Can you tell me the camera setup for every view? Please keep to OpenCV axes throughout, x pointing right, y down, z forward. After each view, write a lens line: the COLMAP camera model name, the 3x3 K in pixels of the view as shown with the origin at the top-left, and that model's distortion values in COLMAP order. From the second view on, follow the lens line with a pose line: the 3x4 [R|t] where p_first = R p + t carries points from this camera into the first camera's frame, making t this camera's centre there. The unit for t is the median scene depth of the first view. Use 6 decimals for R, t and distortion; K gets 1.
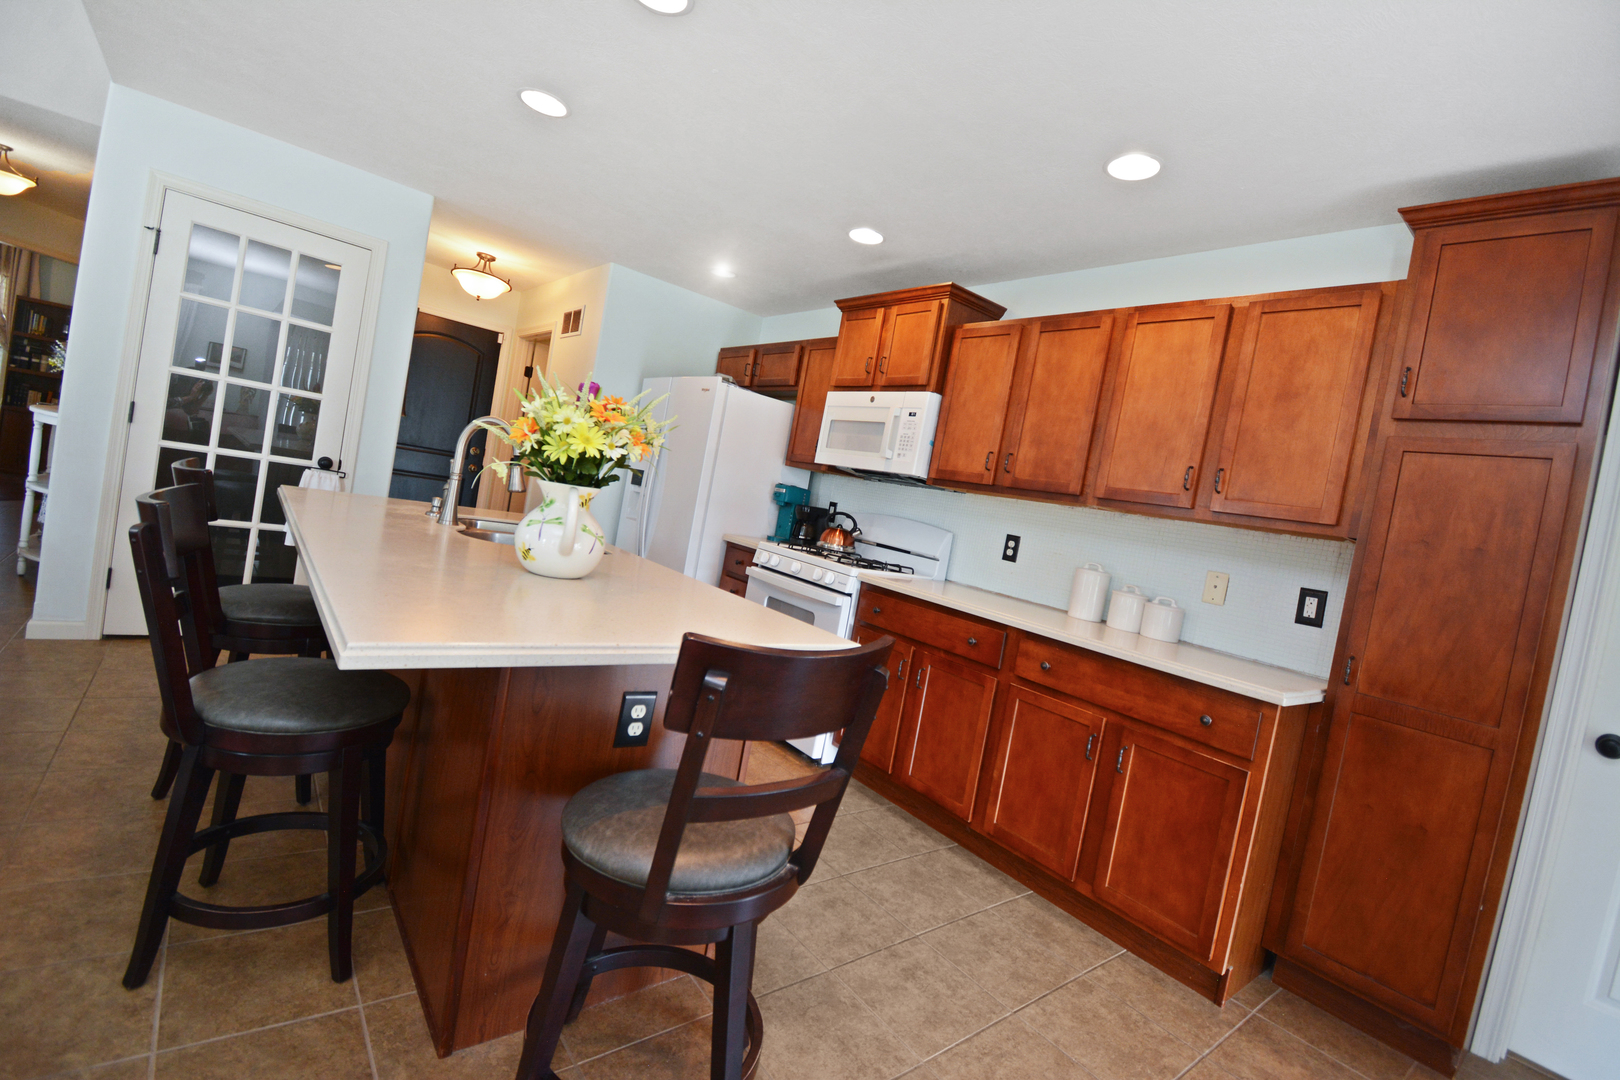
lens RADIAL K [[753.6, 0, 810.0], [0, 753.6, 540.0], [0, 0, 1]] dist [0.001718, 0.000071]
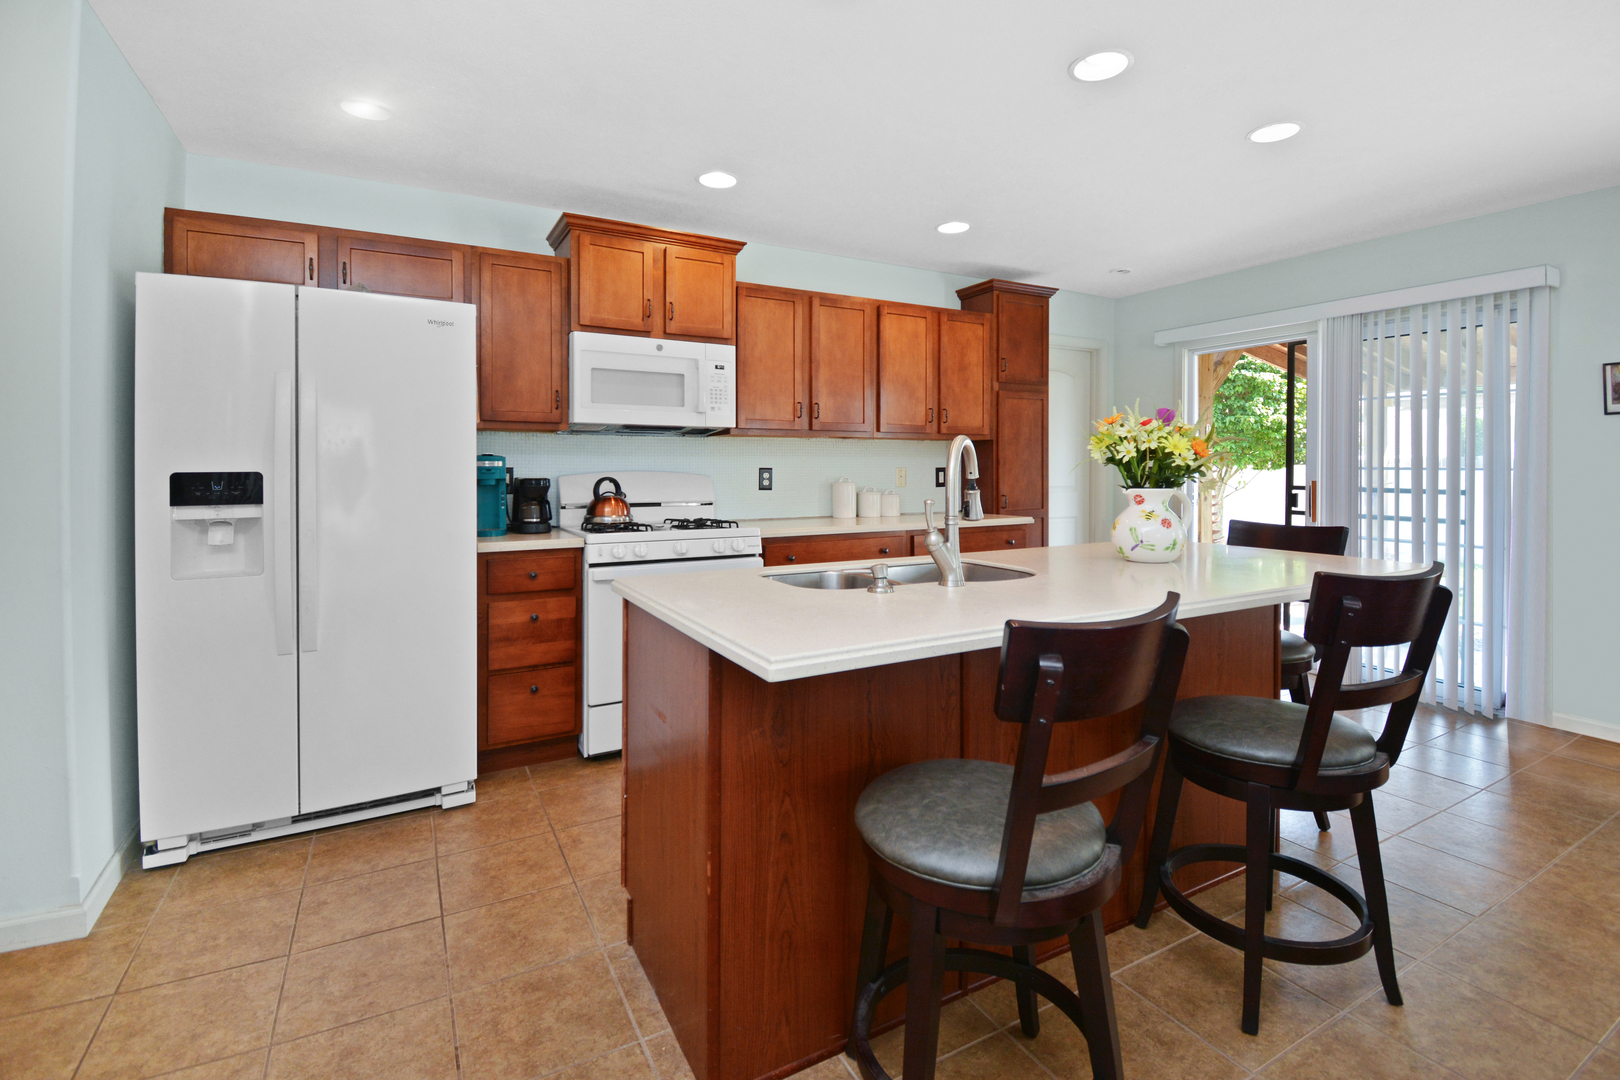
lens RADIAL K [[731.8, 0, 808.7], [0, 731.8, 463.7], [0, 0, 1]] dist [-0.000348, -0.000024]
pose [[0.142896, -0.172959, 0.974508, -0.831438], [0.080393, 0.983387, 0.162746, -0.192792], [-0.986467, 0.055088, 0.154427, 0.753779]]
